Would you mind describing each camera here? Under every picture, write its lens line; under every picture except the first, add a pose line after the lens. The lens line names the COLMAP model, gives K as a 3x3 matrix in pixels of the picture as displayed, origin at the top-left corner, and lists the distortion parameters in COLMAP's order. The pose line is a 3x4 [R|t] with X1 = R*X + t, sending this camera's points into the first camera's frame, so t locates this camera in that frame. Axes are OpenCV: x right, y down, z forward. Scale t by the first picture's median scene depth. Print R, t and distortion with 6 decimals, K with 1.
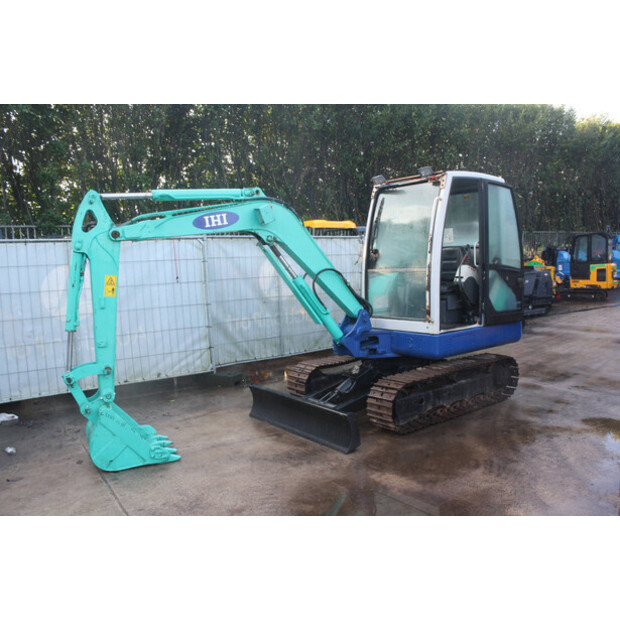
lens RADIAL K [[504.6, 0, 310.0], [0, 504.6, 310.0], [0, 0, 1]] dist [-0.117993, -0.144138]
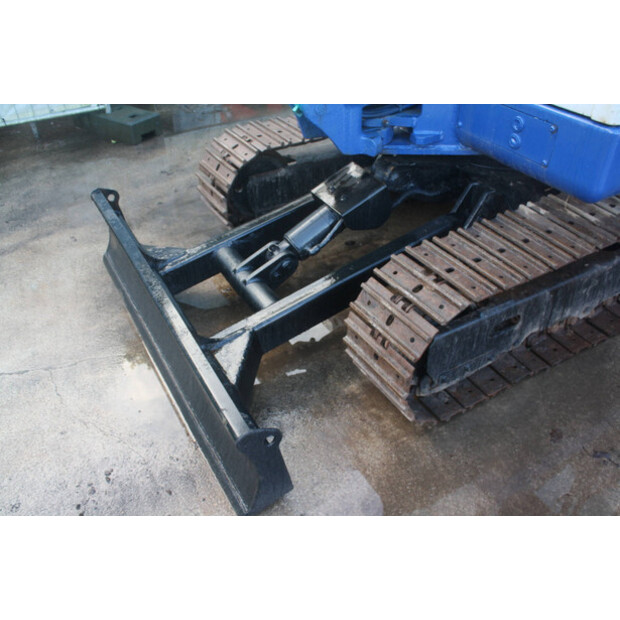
lens RADIAL K [[565.0, 0, 310.0], [0, 565.0, 310.0], [0, 0, 1]] dist [-0.048943, -0.000669]
pose [[0.991966, 0.098023, -0.079968, 0.104488], [-0.037741, 0.832661, 0.552496, -0.029507], [0.120743, -0.545039, 0.829671, 0.601370]]
